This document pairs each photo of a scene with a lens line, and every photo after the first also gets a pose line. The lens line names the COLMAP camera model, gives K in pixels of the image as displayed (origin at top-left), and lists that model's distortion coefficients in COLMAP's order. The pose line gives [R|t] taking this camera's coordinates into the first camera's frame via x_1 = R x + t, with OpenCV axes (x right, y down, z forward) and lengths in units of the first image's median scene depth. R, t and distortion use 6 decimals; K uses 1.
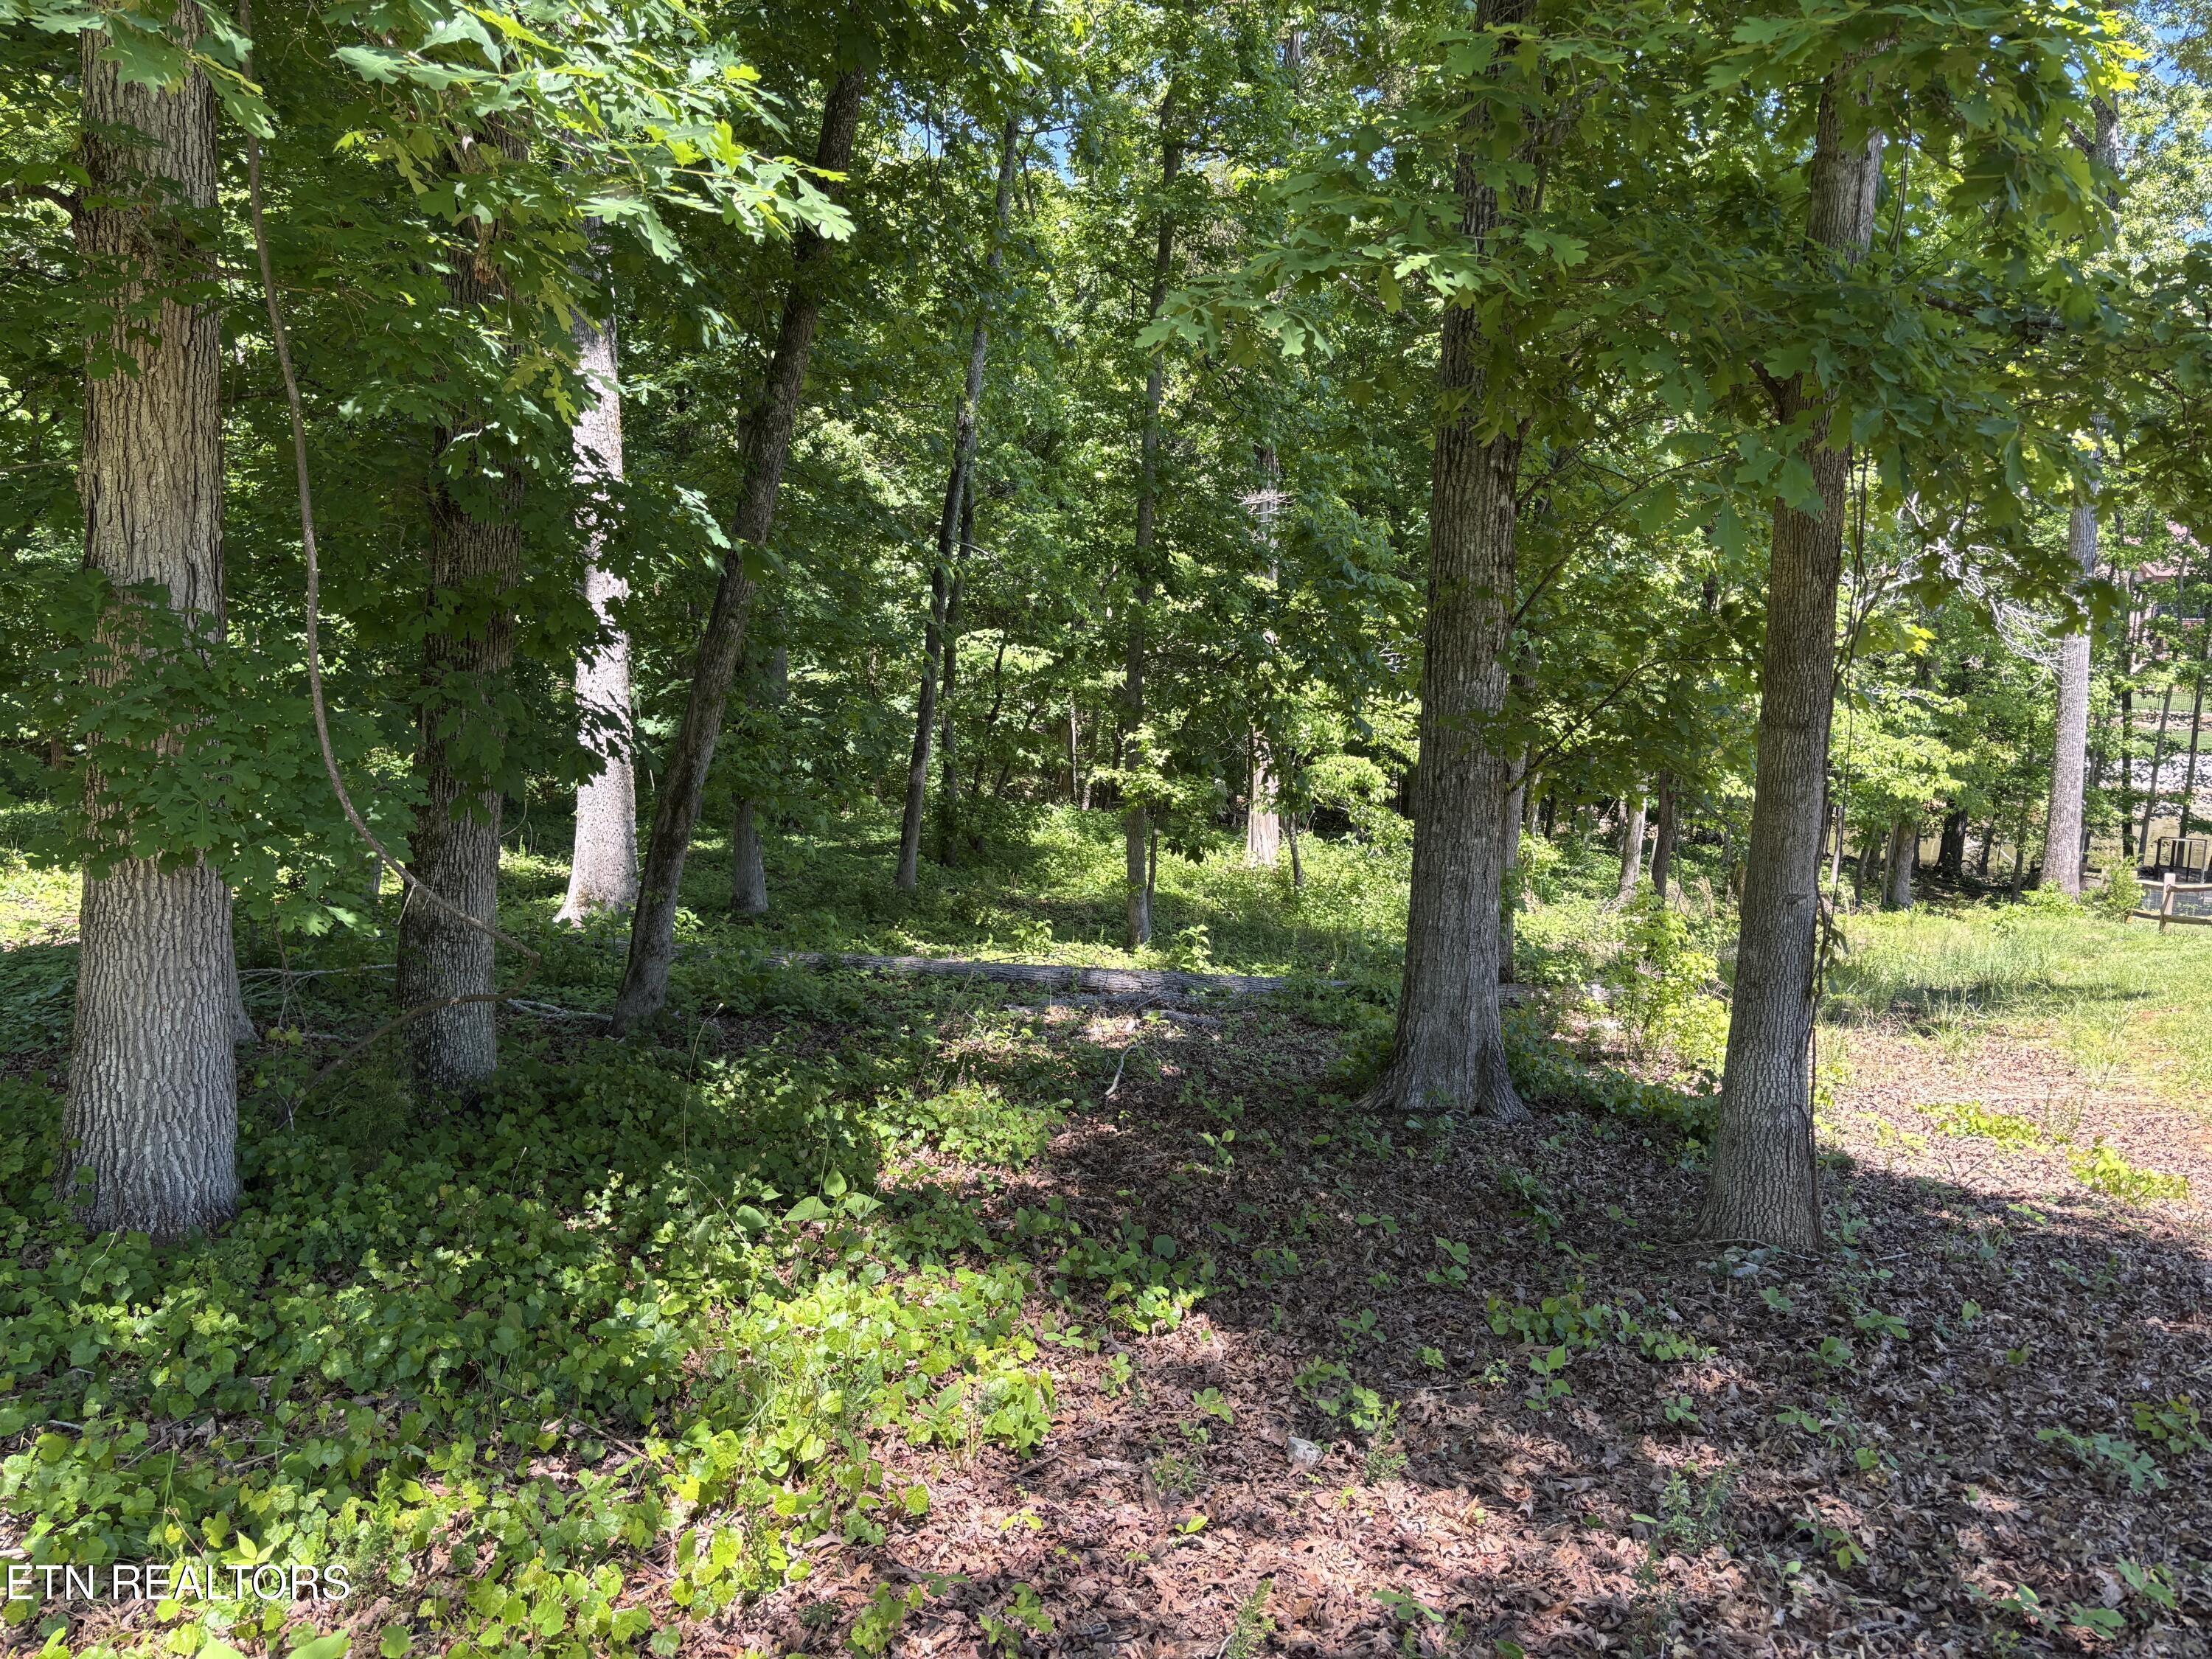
lens RADIAL K [[1502.2, 0, 1106.0], [0, 1502.2, 829.5], [0, 0, 1]] dist [0.001032, -0.000896]
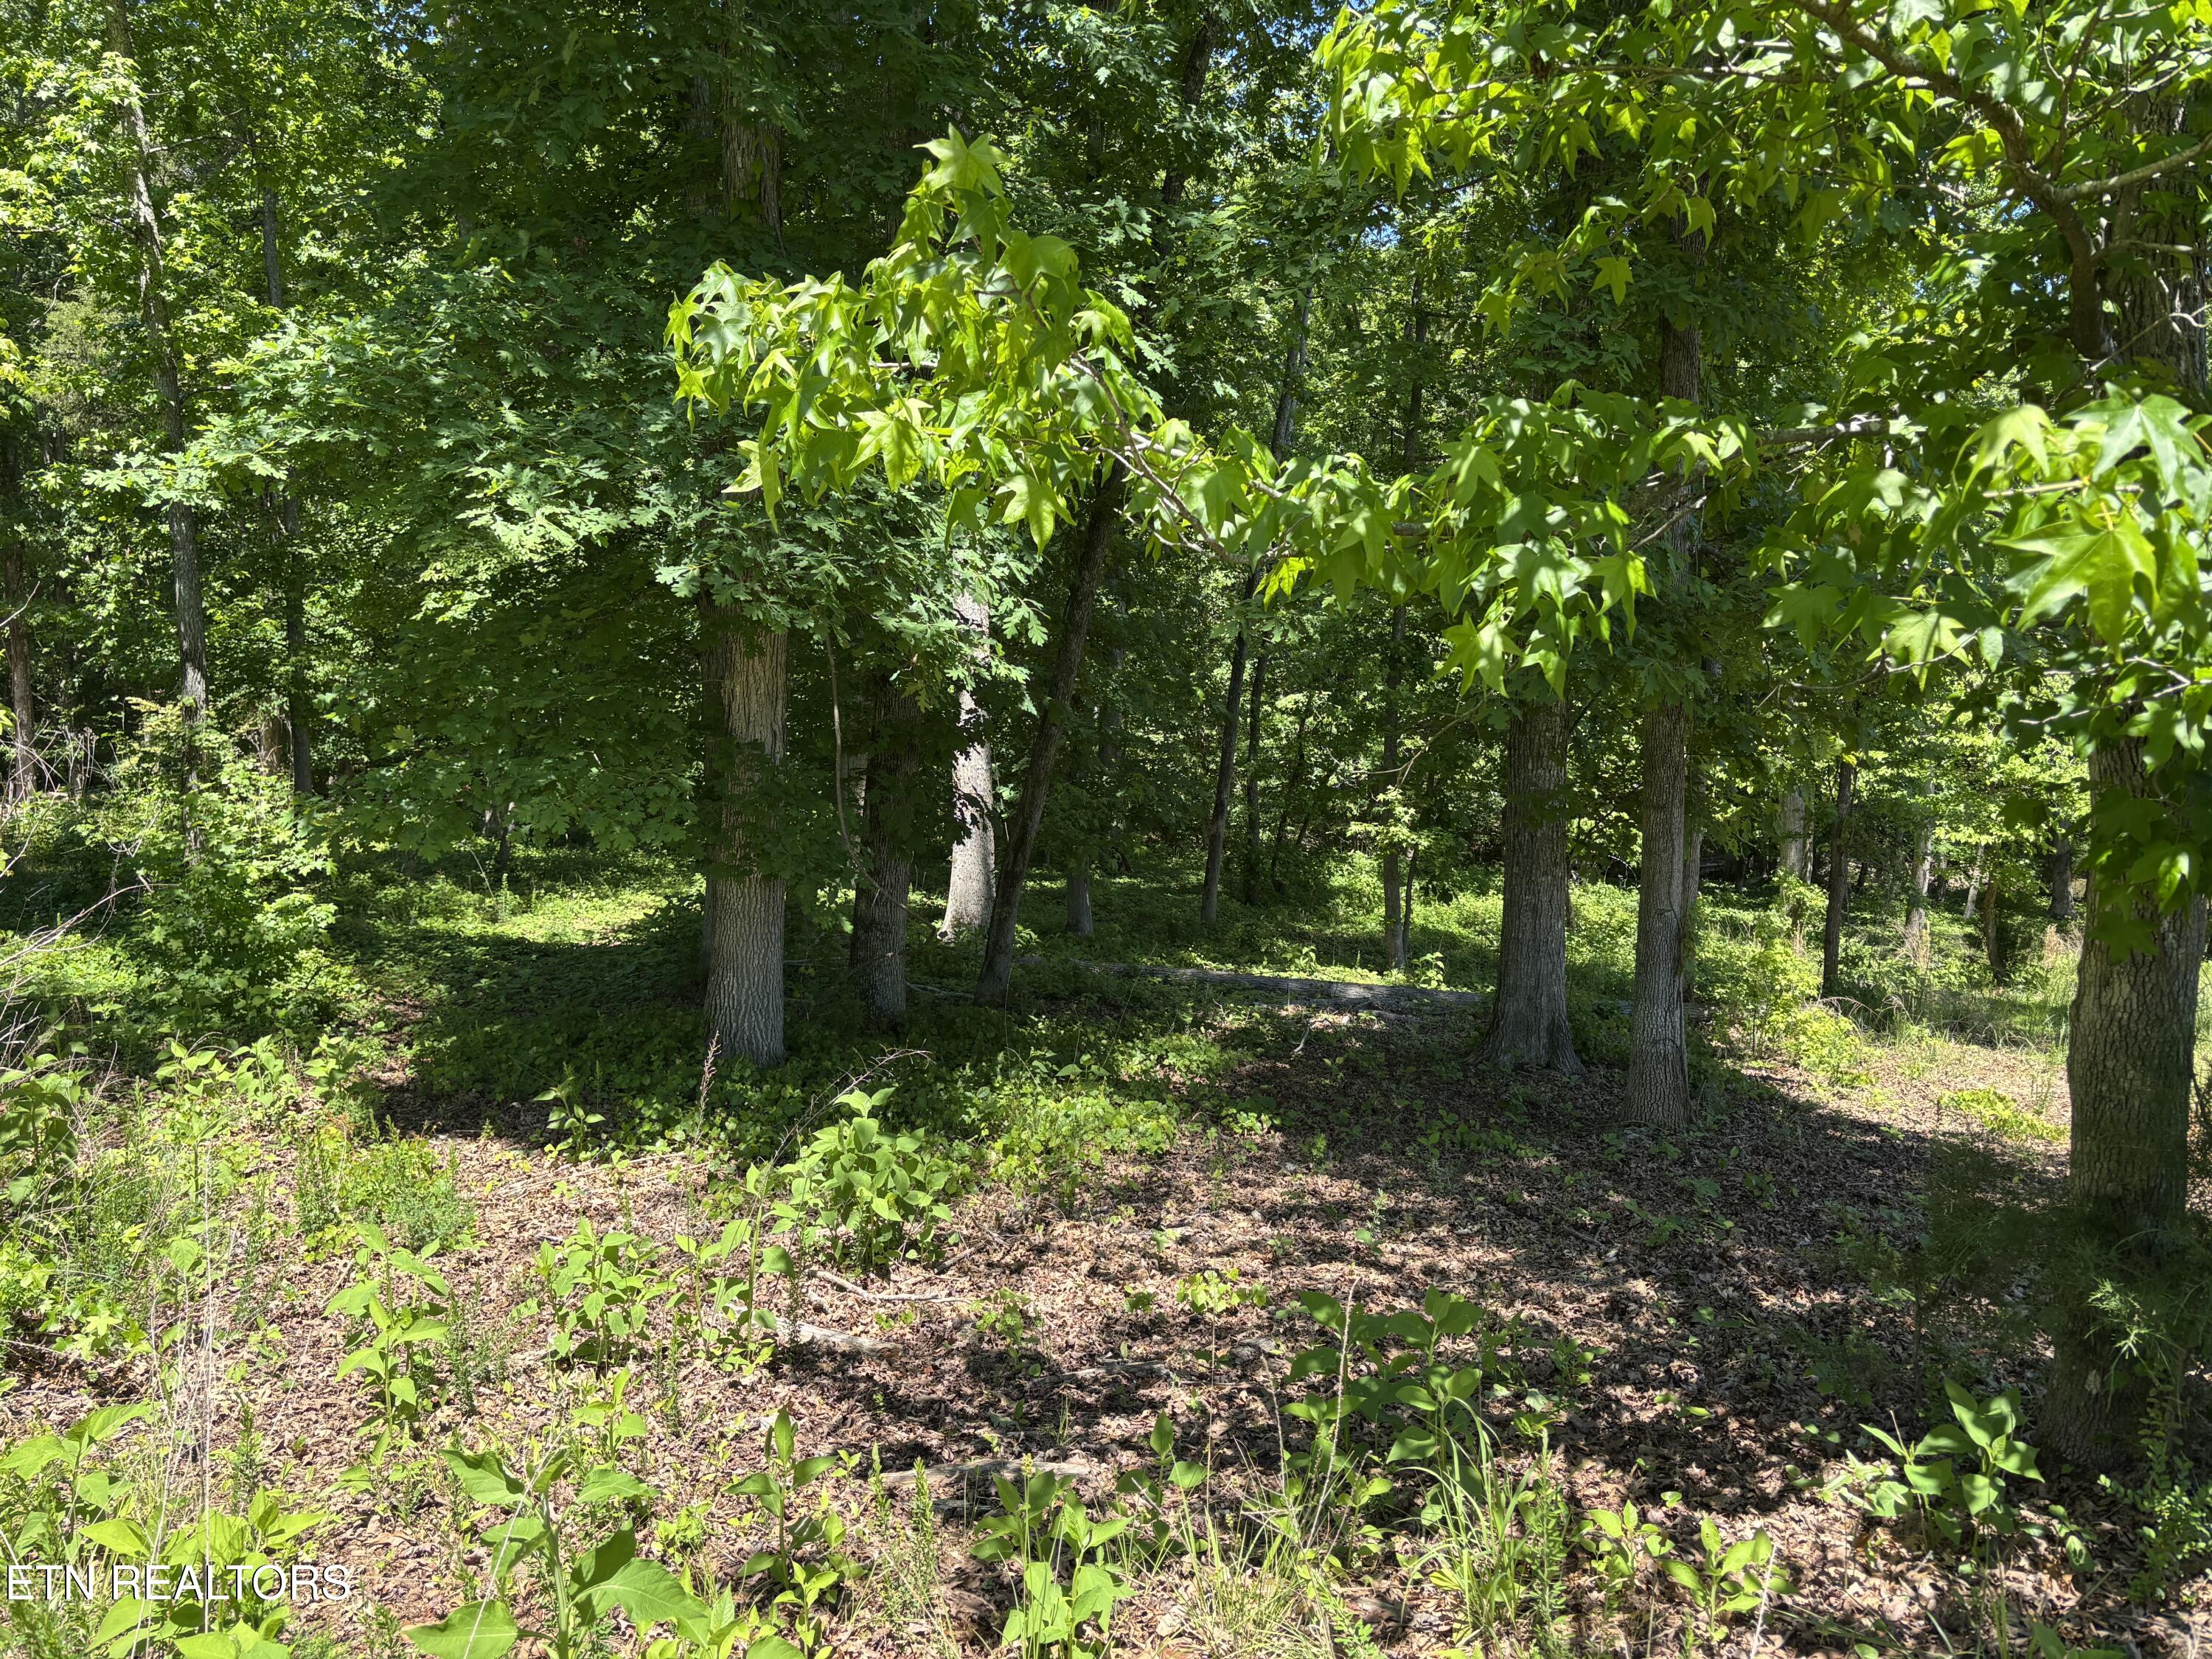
lens RADIAL K [[1672.6, 0, 1106.0], [0, 1672.6, 829.5], [0, 0, 1]] dist [-0.001381, -0.000589]
pose [[0.970654, 0.001453, -0.240477, 0.134356], [-0.008489, 0.999566, -0.028224, 0.005030], [0.240332, 0.029437, 0.970244, -0.397988]]
